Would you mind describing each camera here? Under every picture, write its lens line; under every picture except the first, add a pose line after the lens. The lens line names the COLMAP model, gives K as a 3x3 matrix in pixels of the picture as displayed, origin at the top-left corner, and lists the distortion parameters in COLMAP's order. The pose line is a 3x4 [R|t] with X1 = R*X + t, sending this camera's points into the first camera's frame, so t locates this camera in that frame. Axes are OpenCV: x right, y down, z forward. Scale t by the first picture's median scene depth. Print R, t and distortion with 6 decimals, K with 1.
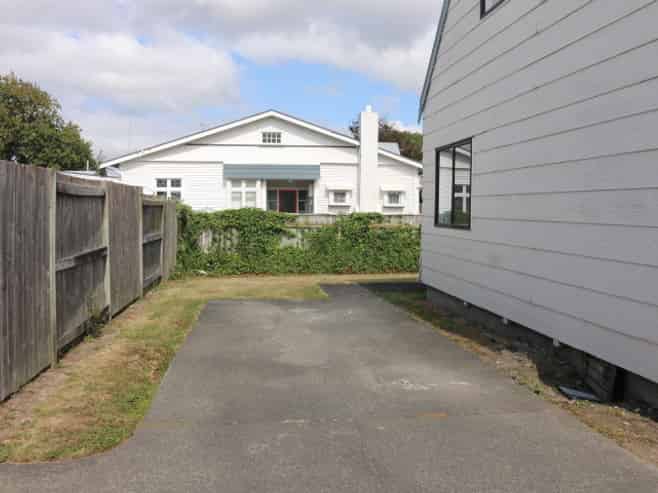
lens RADIAL K [[610.8, 0, 329.0], [0, 610.8, 246.5], [0, 0, 1]] dist [-0.063912, 0.009212]
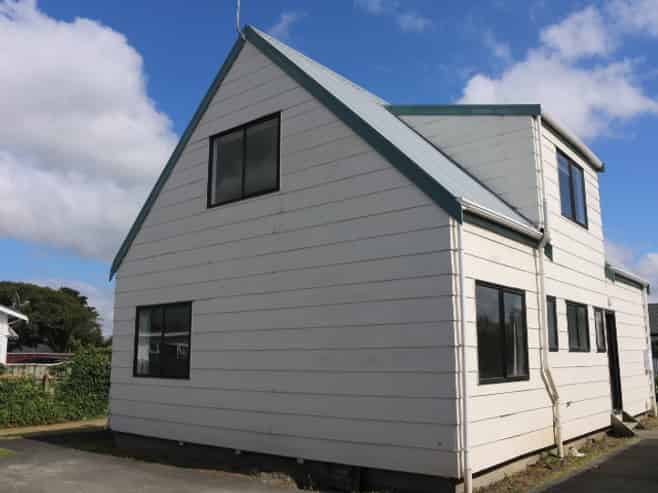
lens RADIAL K [[610.8, 0, 329.0], [0, 610.8, 246.5], [0, 0, 1]] dist [-0.063912, 0.009212]
pose [[0.722339, 0.122298, 0.680639, -0.321438], [0.045208, 0.973782, -0.222947, -0.001849], [-0.690060, 0.191814, 0.697872, -0.050740]]
